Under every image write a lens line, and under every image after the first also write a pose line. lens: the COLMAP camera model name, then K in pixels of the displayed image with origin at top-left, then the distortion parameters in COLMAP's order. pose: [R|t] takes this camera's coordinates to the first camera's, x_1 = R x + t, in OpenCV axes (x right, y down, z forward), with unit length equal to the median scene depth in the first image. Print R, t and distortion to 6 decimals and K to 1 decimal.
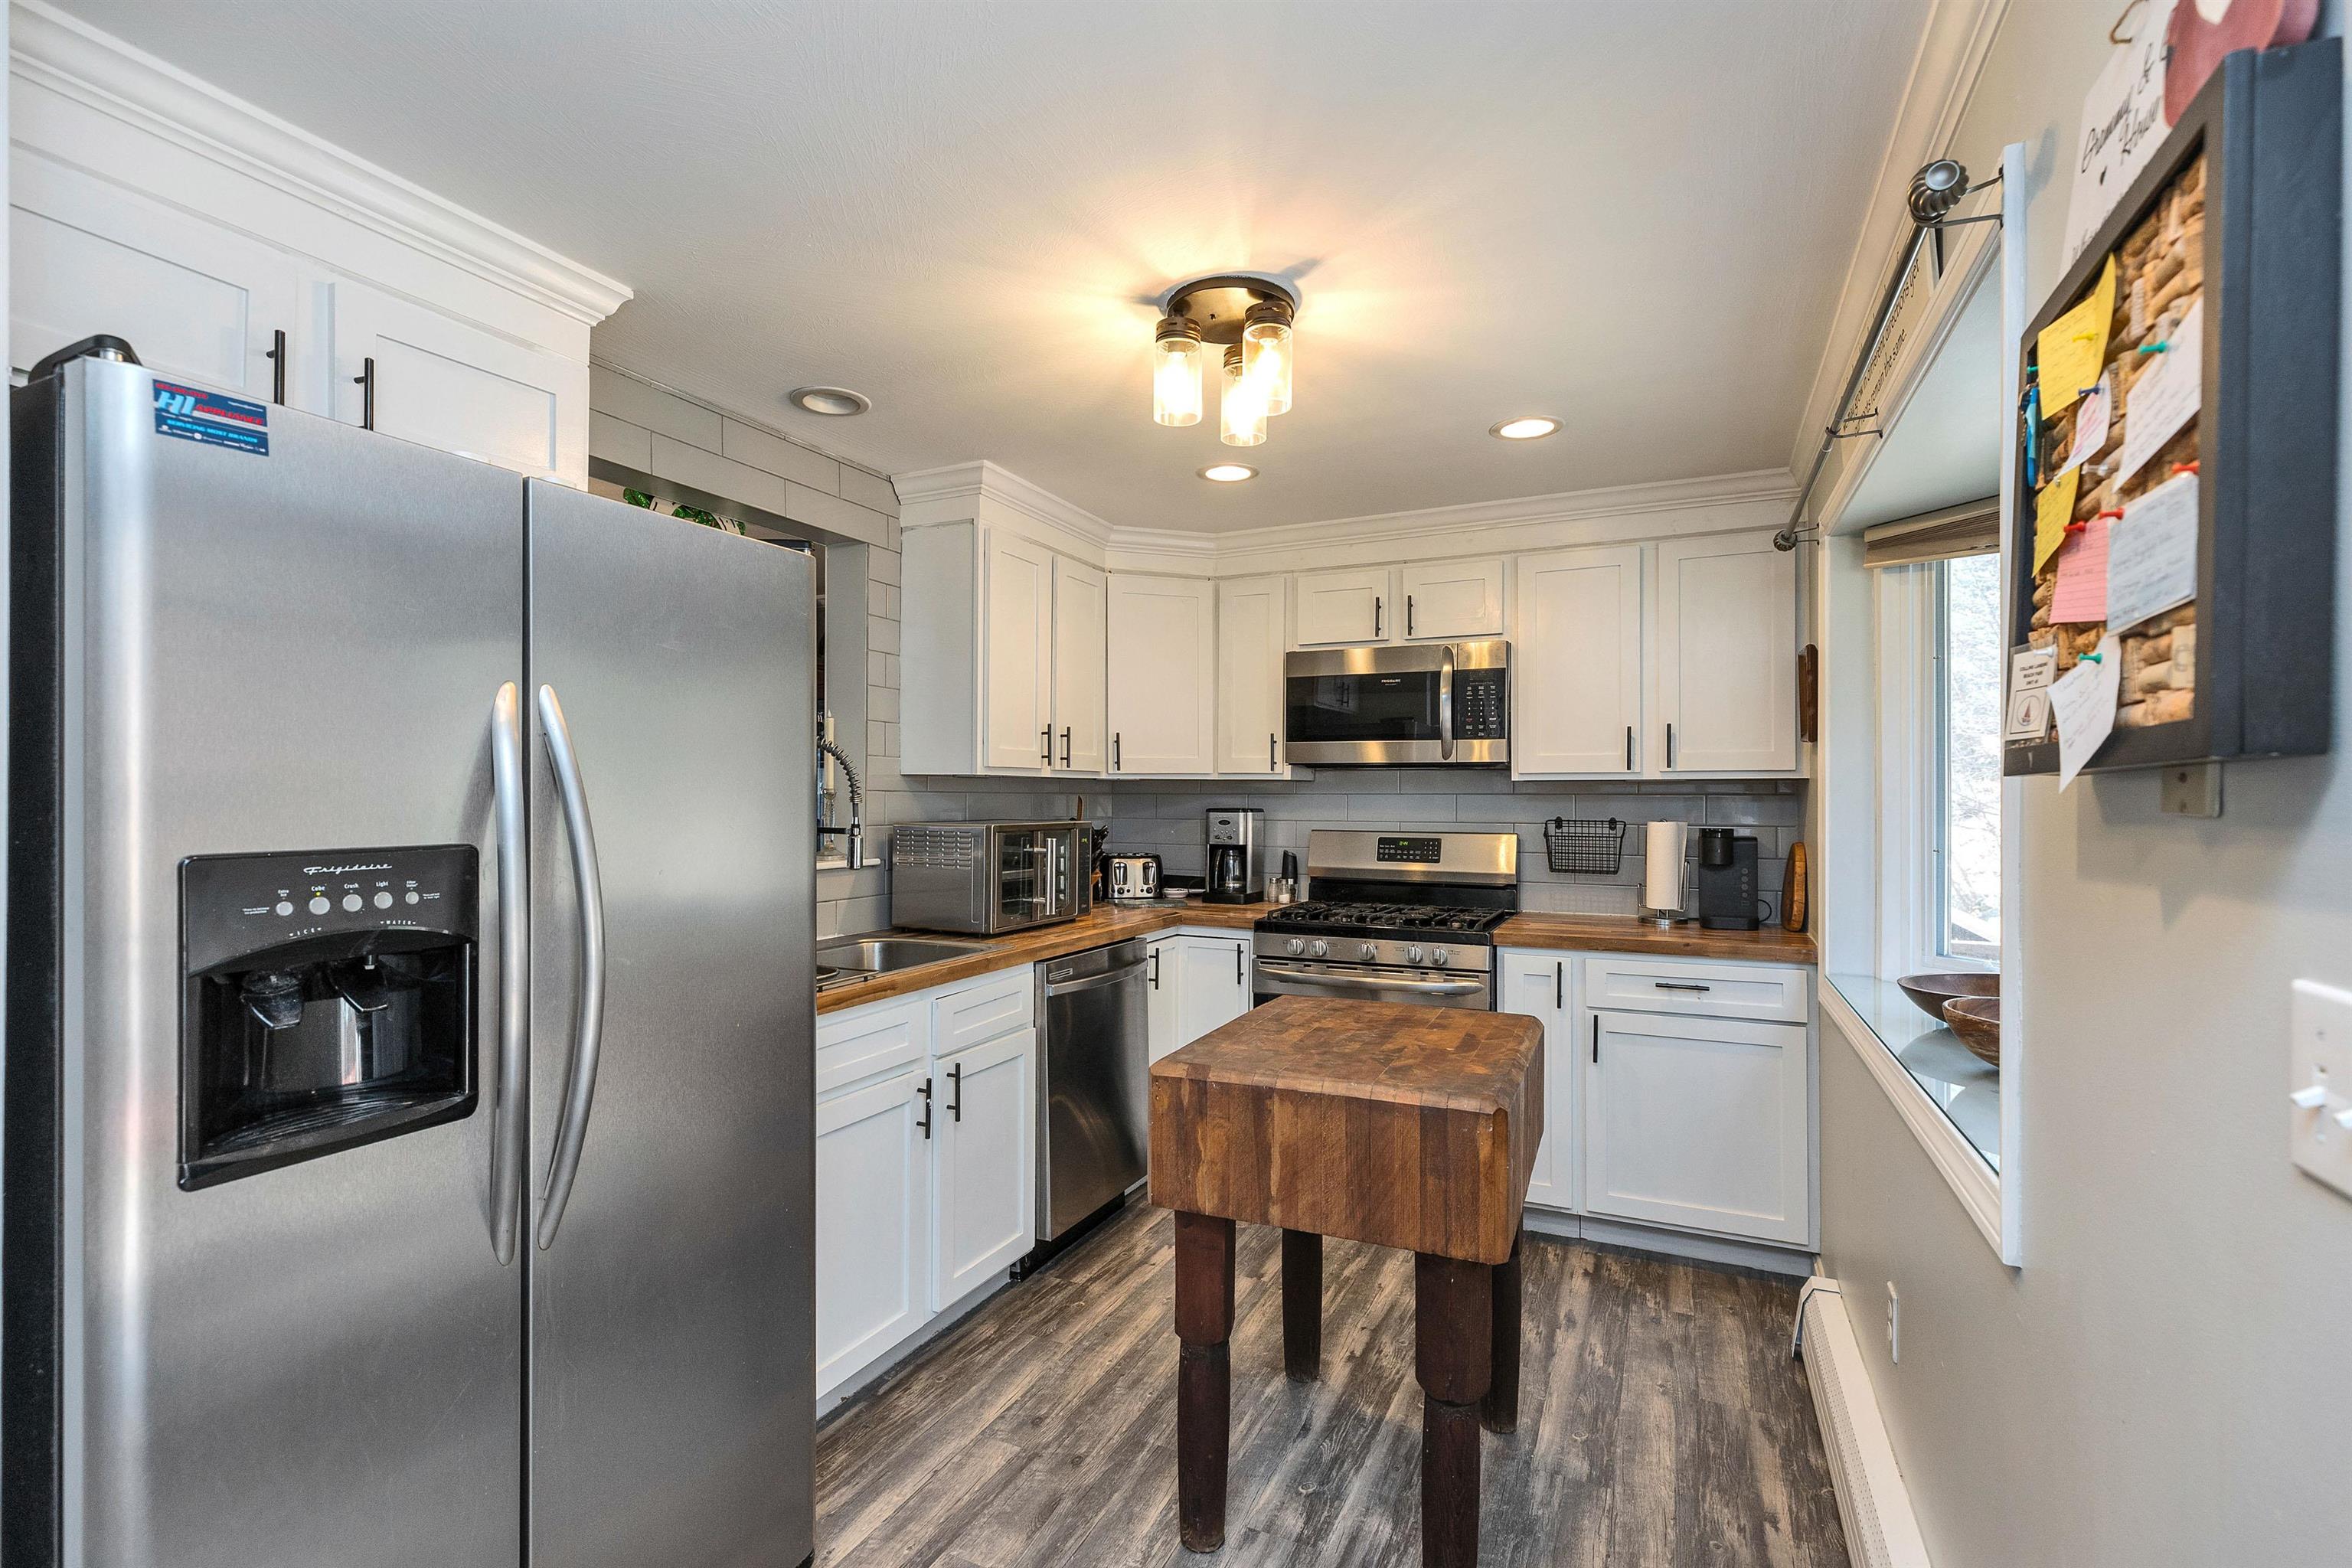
lens RADIAL K [[1072.3, 0, 1181.6], [0, 1072.3, 787.0], [0, 0, 1]] dist [0.004498, -0.000729]
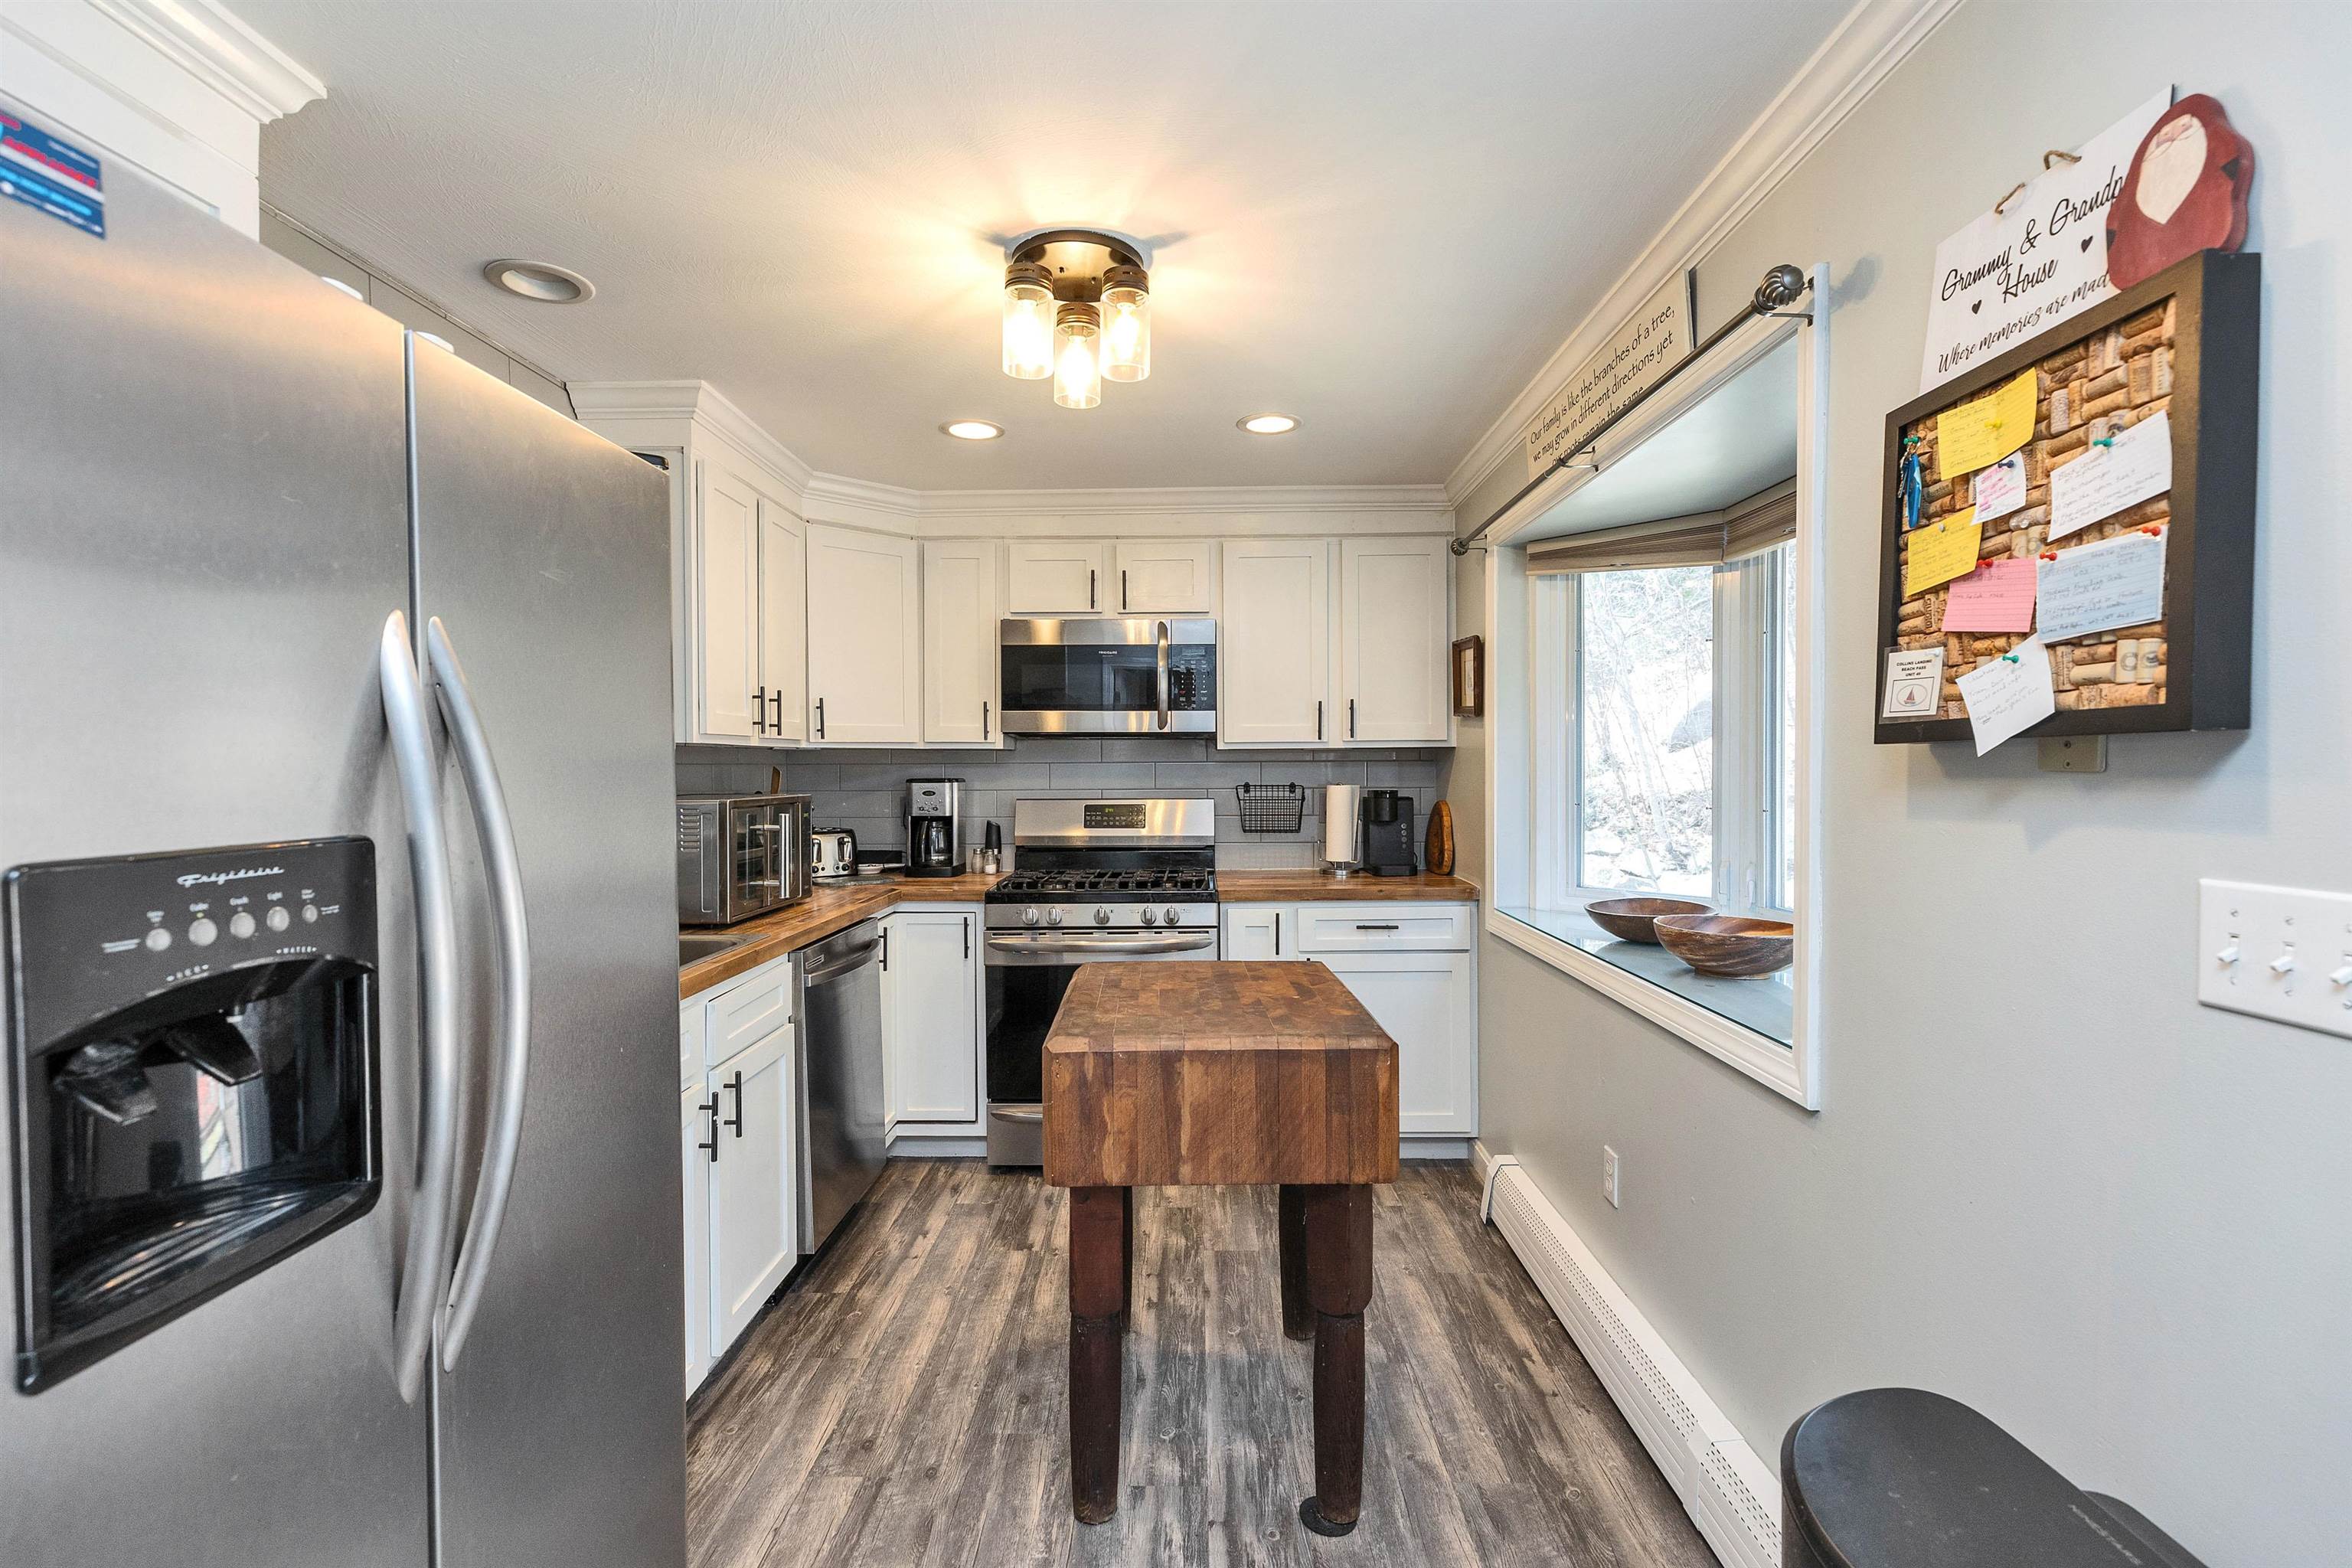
lens RADIAL K [[1056.6, 0, 1180.6], [0, 1056.6, 779.1], [0, 0, 1]] dist [0.003119, -0.000389]
pose [[0.909023, -0.011942, 0.416574, -0.246211], [0.003329, 0.999766, 0.021397, 0.001275], [-0.416732, -0.018064, 0.908850, 0.069910]]
